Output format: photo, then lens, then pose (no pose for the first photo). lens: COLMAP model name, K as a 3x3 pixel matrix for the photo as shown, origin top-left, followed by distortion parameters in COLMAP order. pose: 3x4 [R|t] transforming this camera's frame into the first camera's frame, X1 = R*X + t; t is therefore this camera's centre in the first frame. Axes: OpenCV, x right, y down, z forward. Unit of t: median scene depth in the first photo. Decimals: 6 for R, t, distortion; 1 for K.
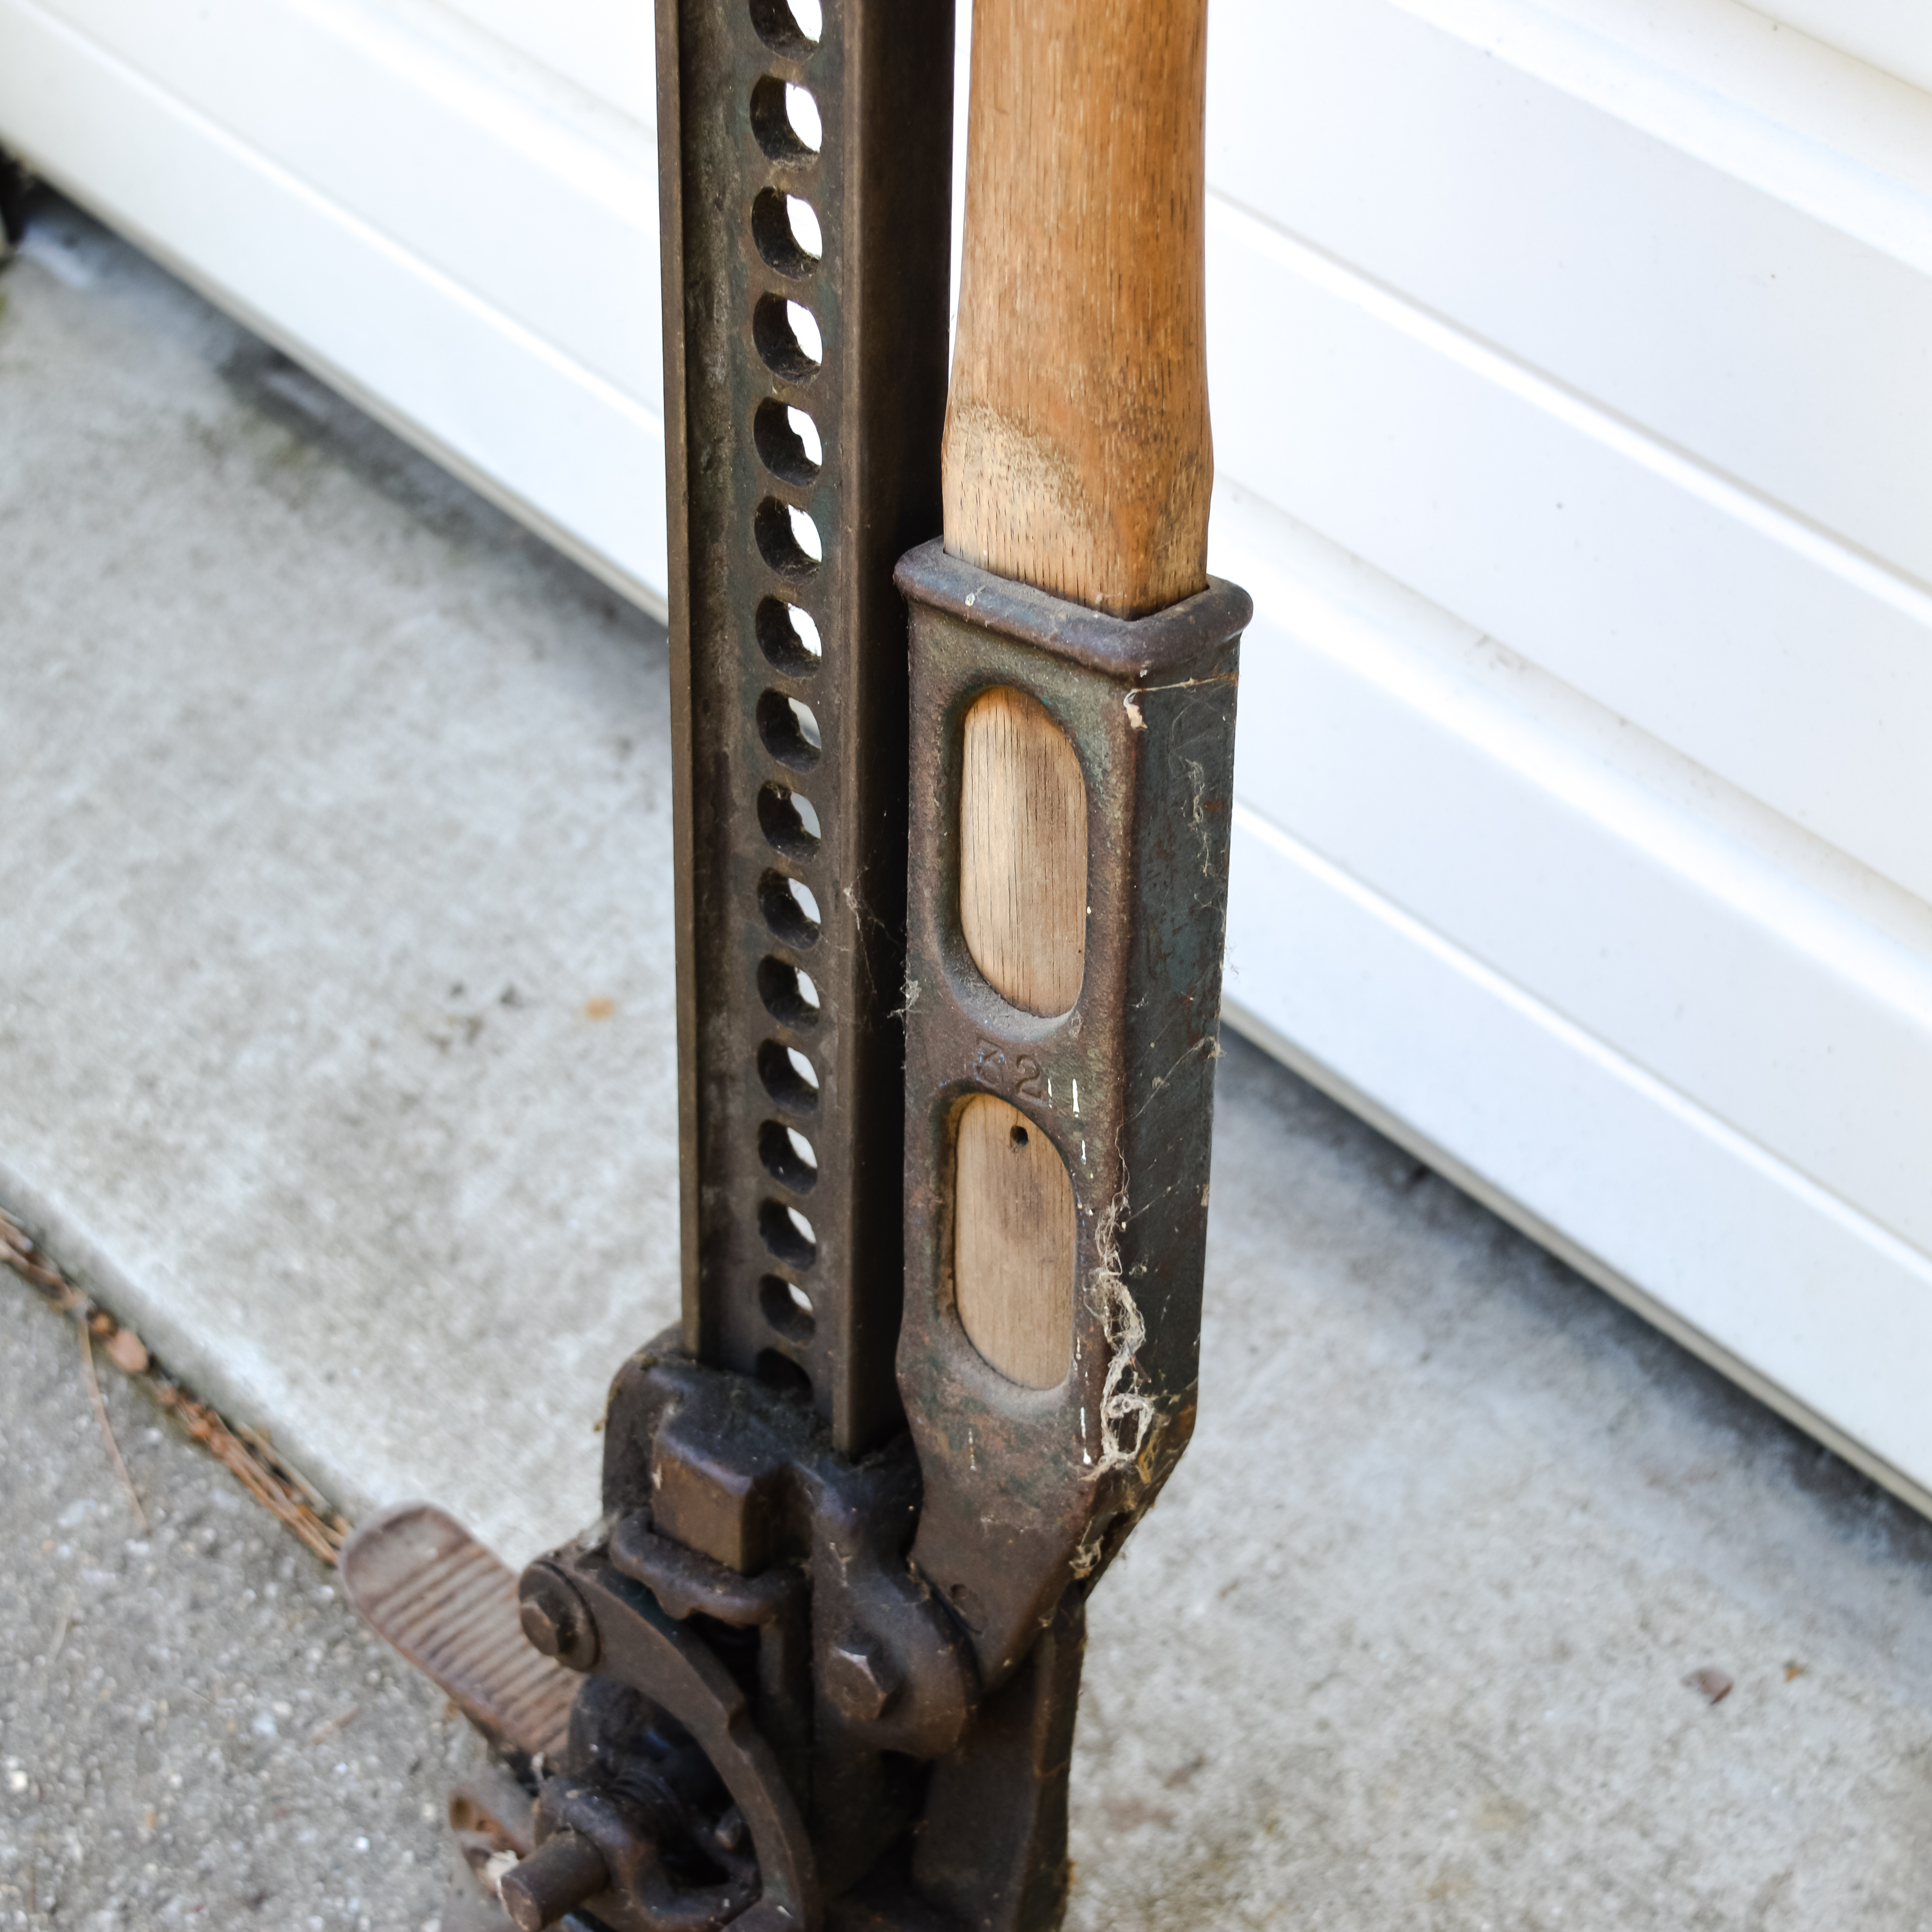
lens RADIAL K [[3587.0, 0, 974.9], [0, 3587.0, 964.0], [0, 0, 1]] dist [-0.034925, 0.000000]
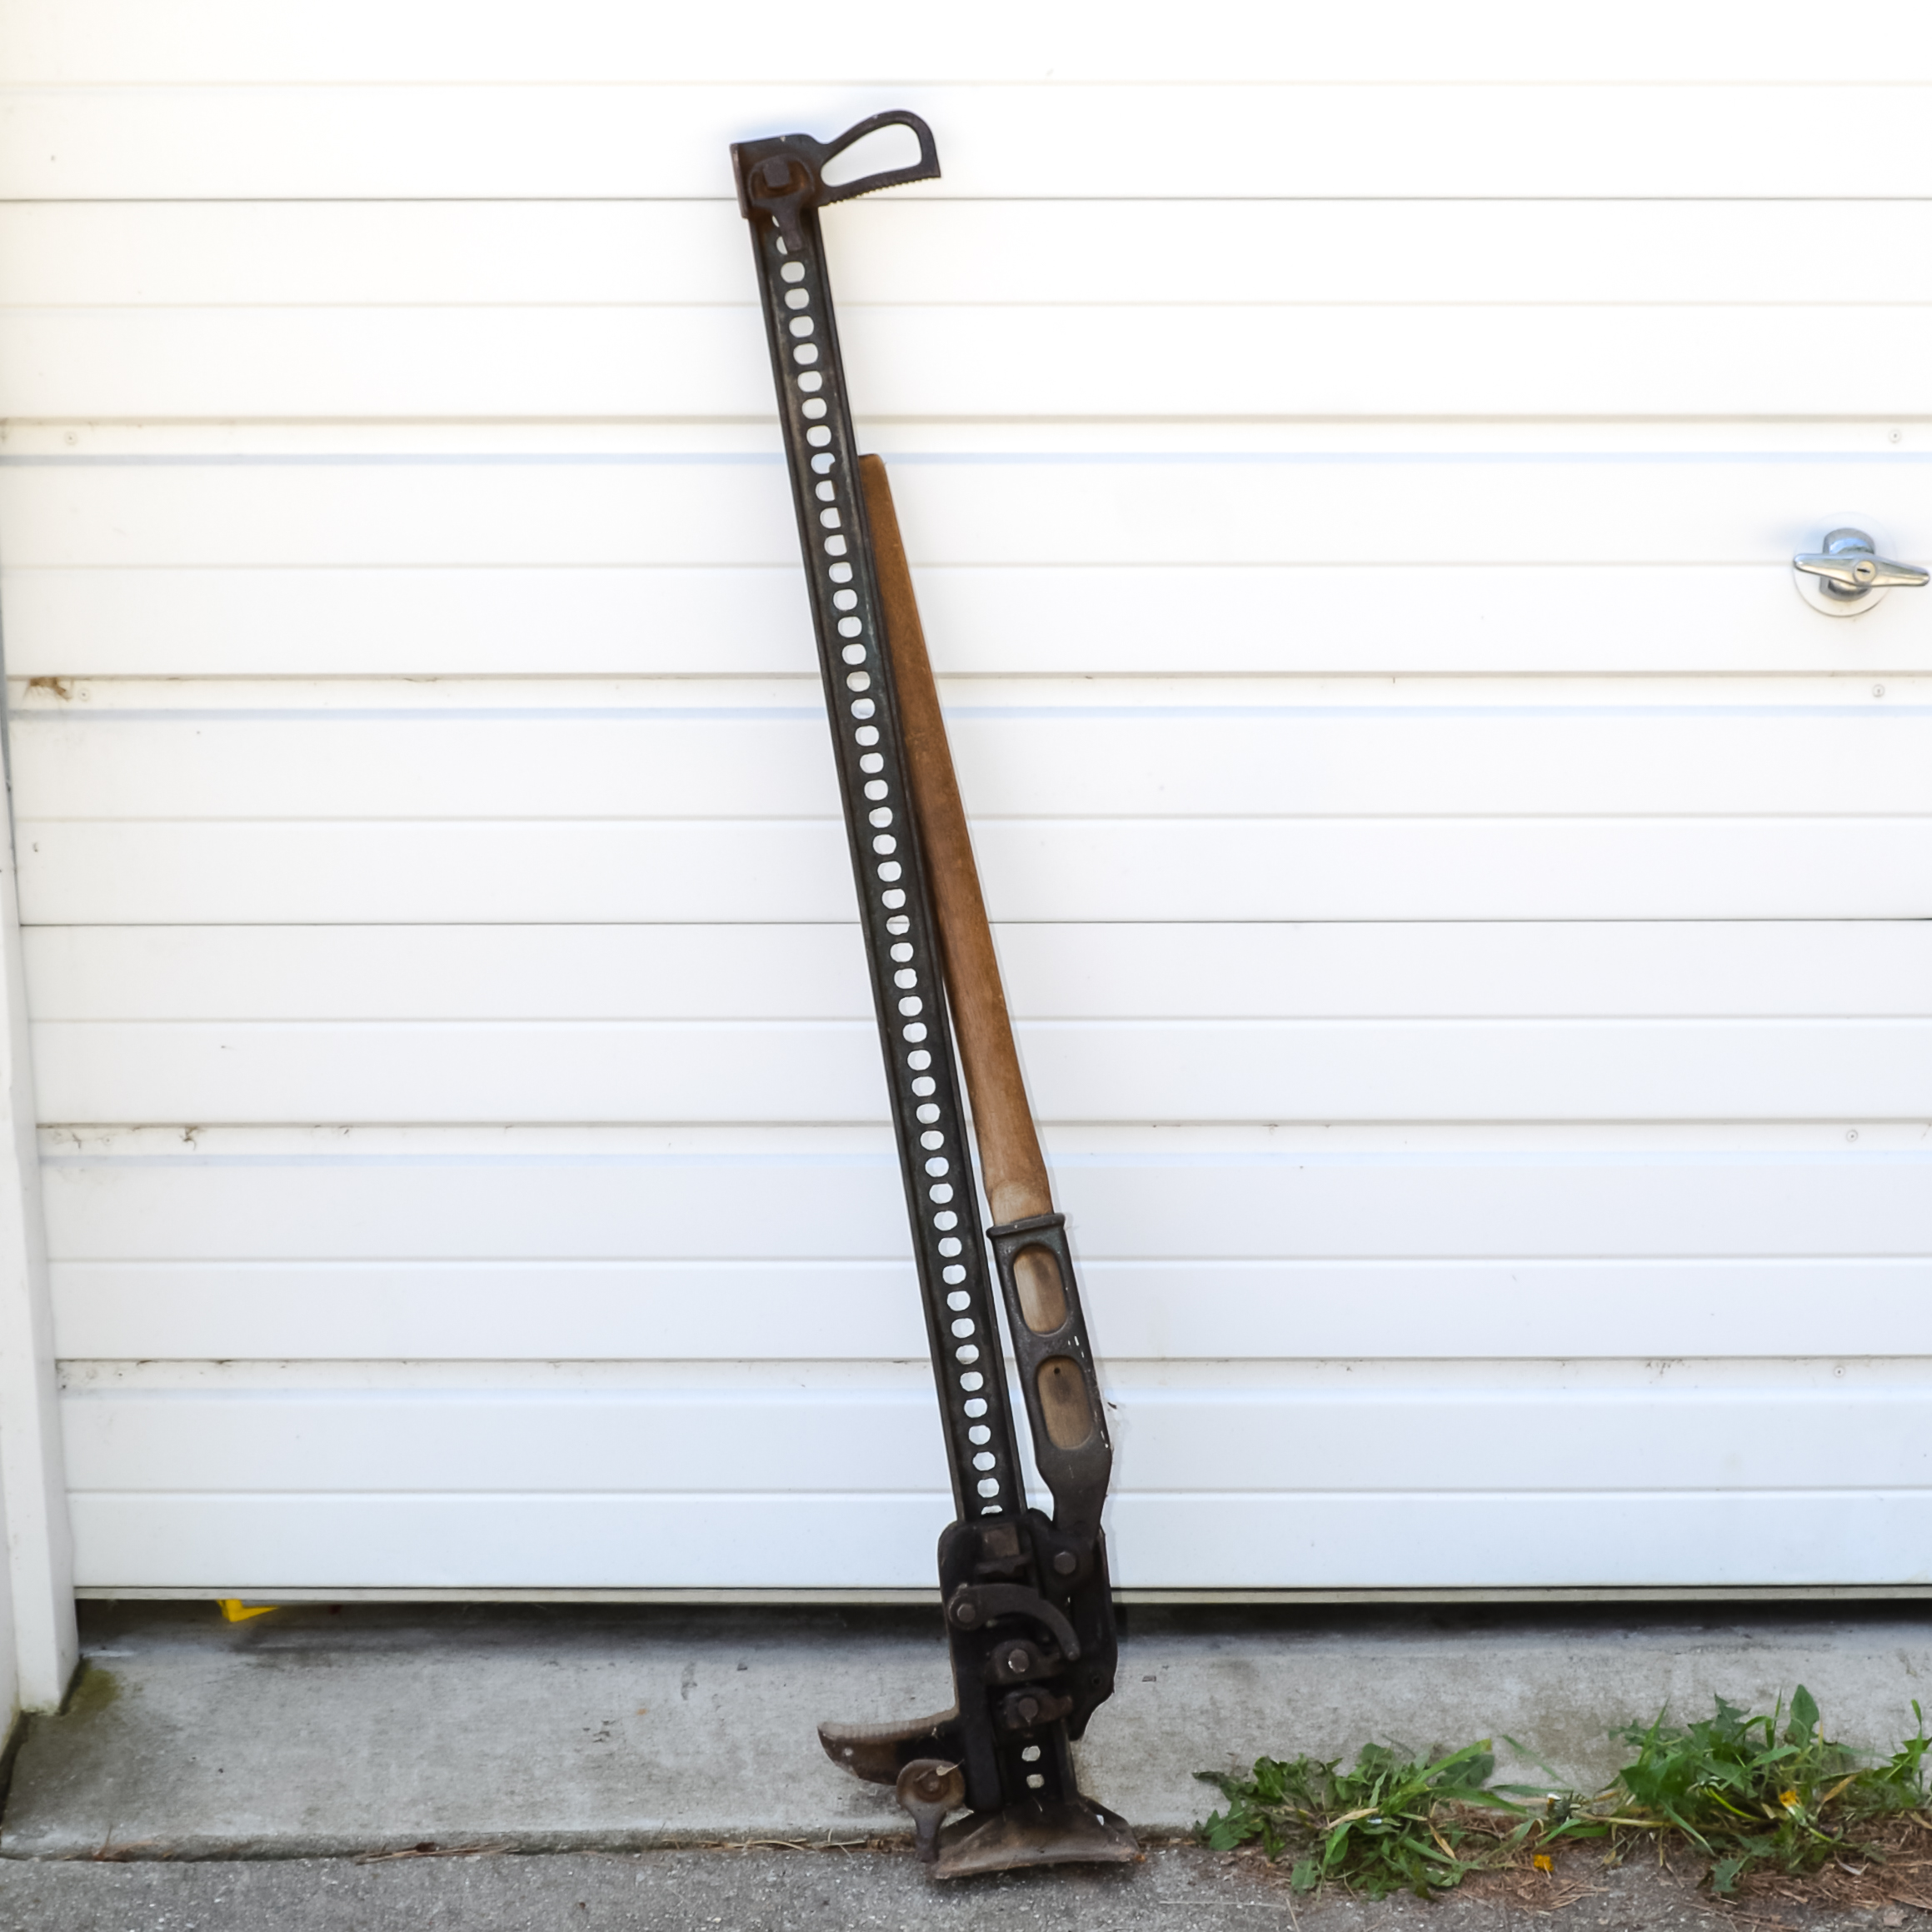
lens RADIAL K [[3938.4, 0, 946.5], [0, 3938.4, 966.6], [0, 0, 1]] dist [0.052967, 0.000000]
pose [[0.701774, -0.138171, 0.698872, -2.341470], [0.520799, 0.768871, -0.370952, 0.964421], [-0.486088, 0.624297, 0.611533, -1.428314]]
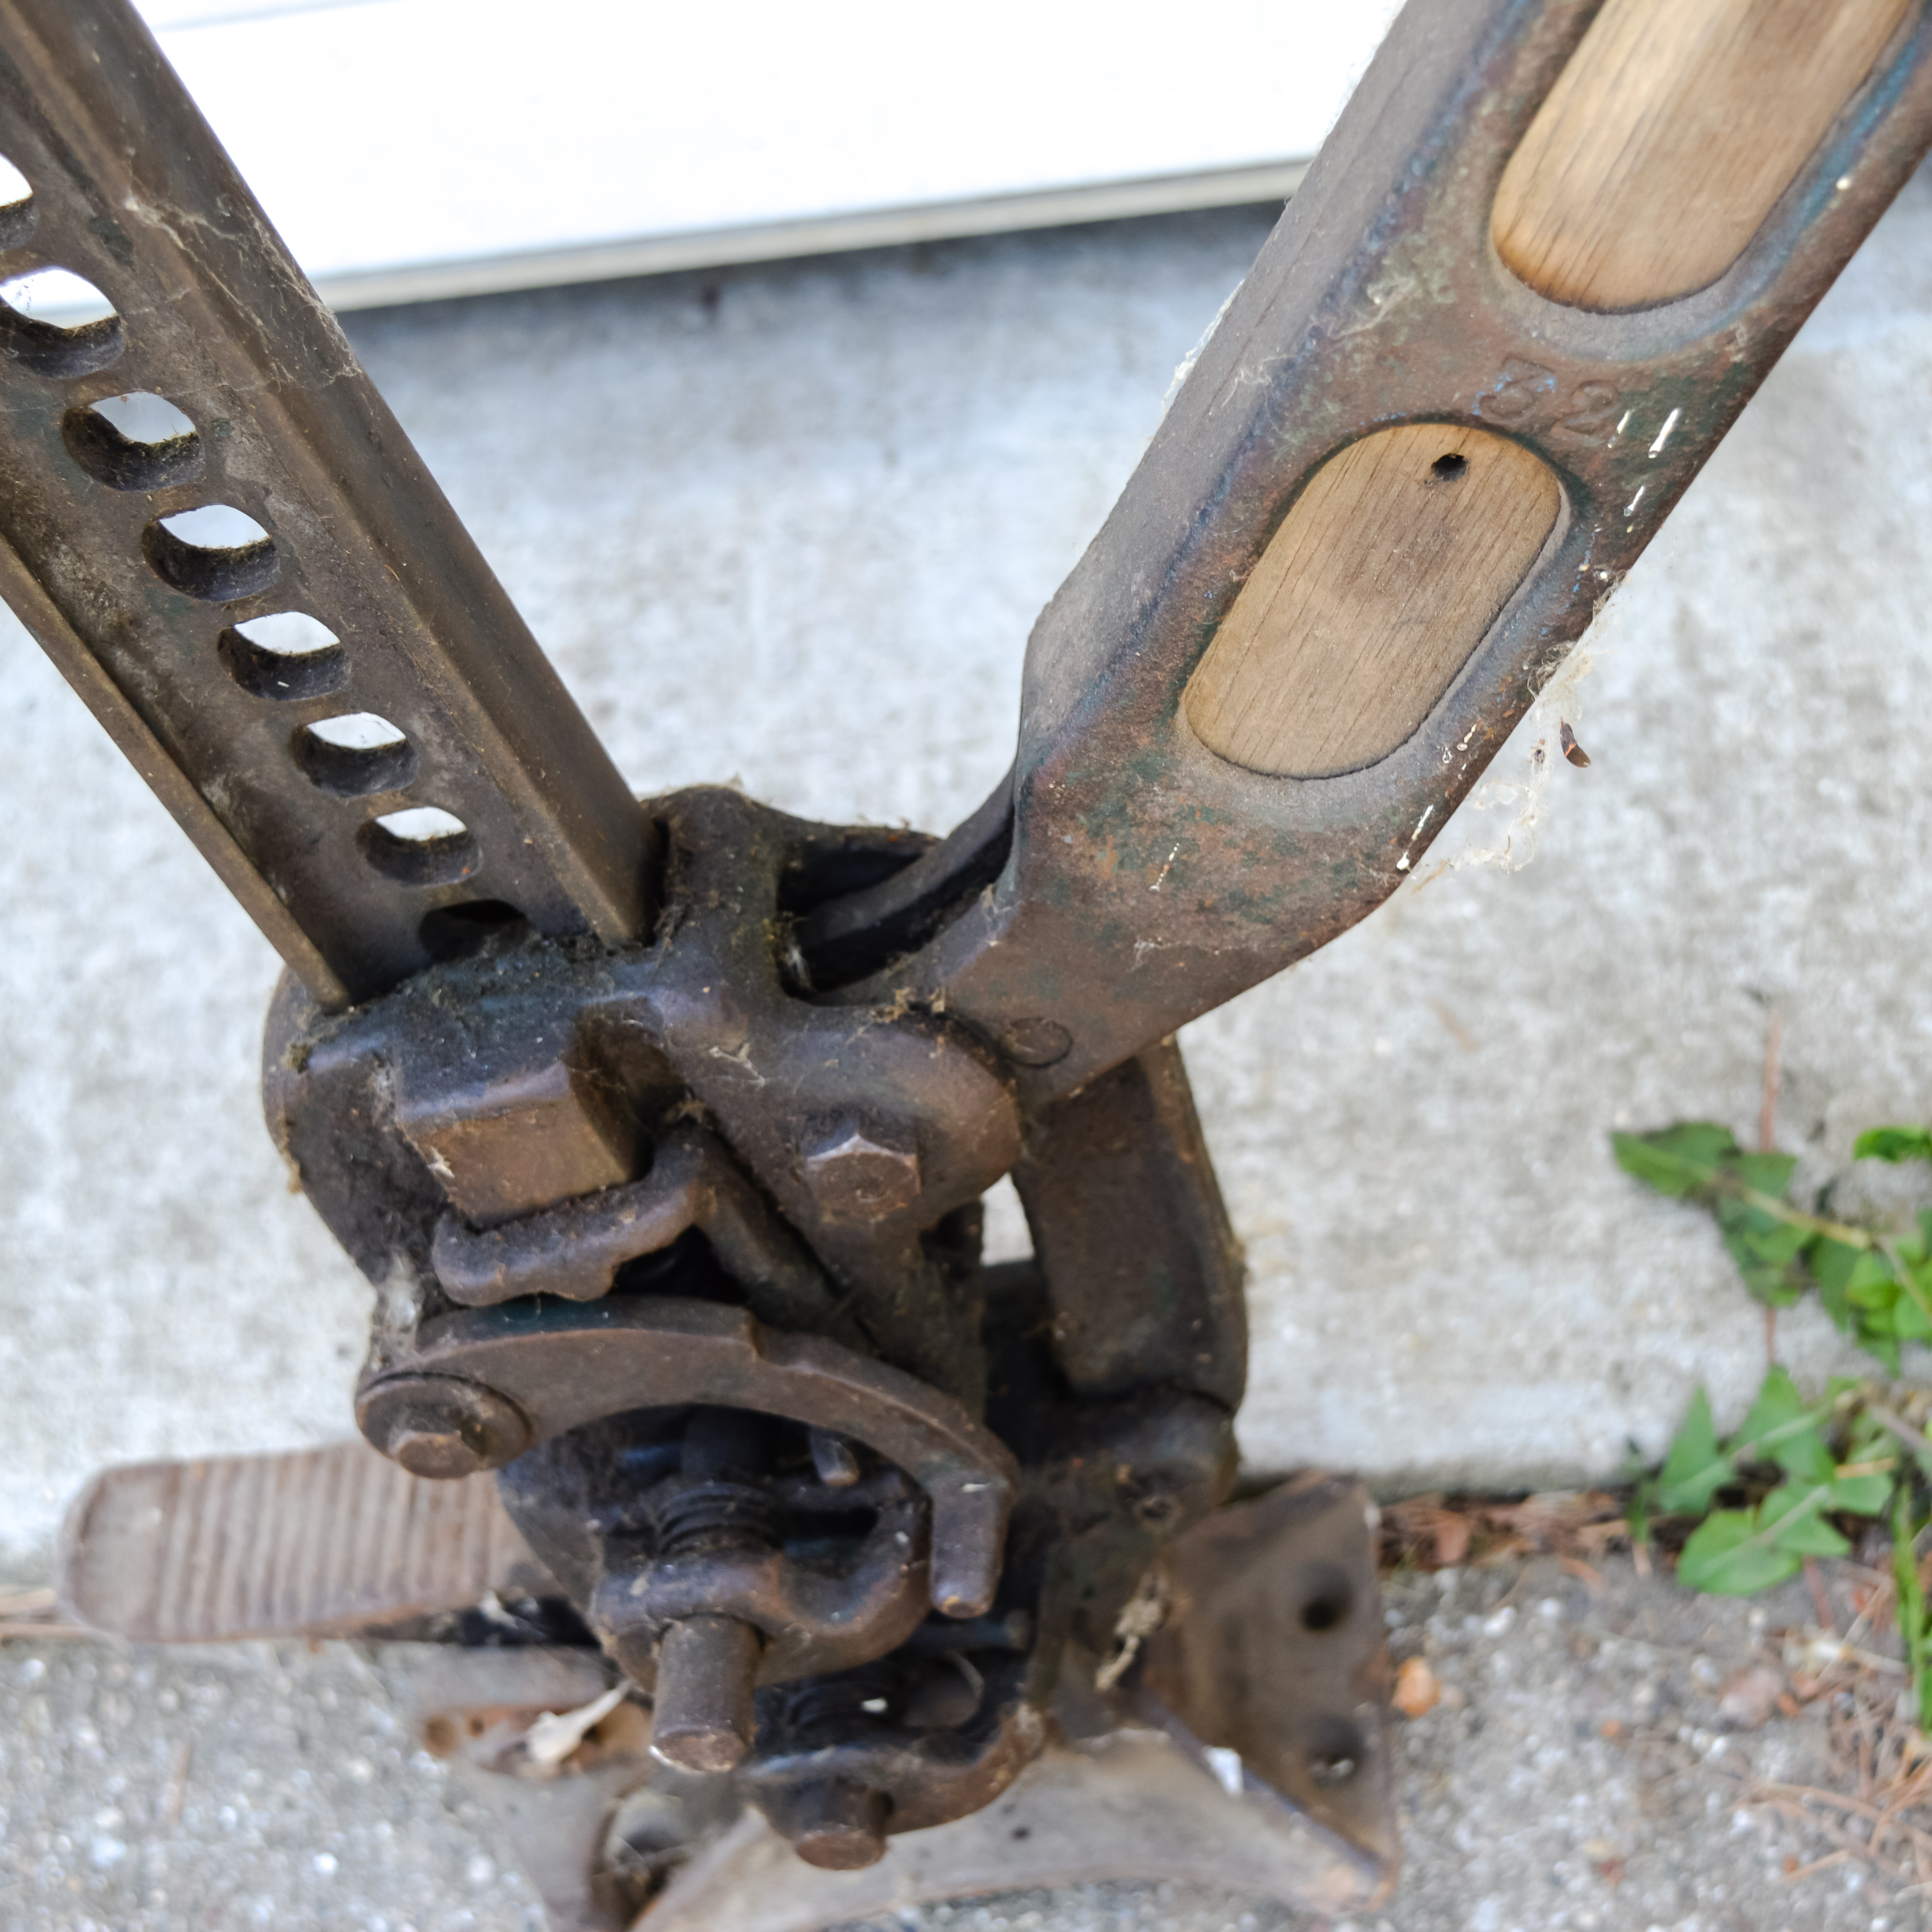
lens RADIAL K [[3587.0, 0, 963.6], [0, 3587.0, 957.3], [0, 0, 1]] dist [-0.034925, 0.000000]
pose [[0.707936, -0.677144, 0.200755, -0.111394], [0.634104, 0.734552, 0.241548, 0.012947], [-0.311027, -0.043701, 0.949396, 0.291495]]
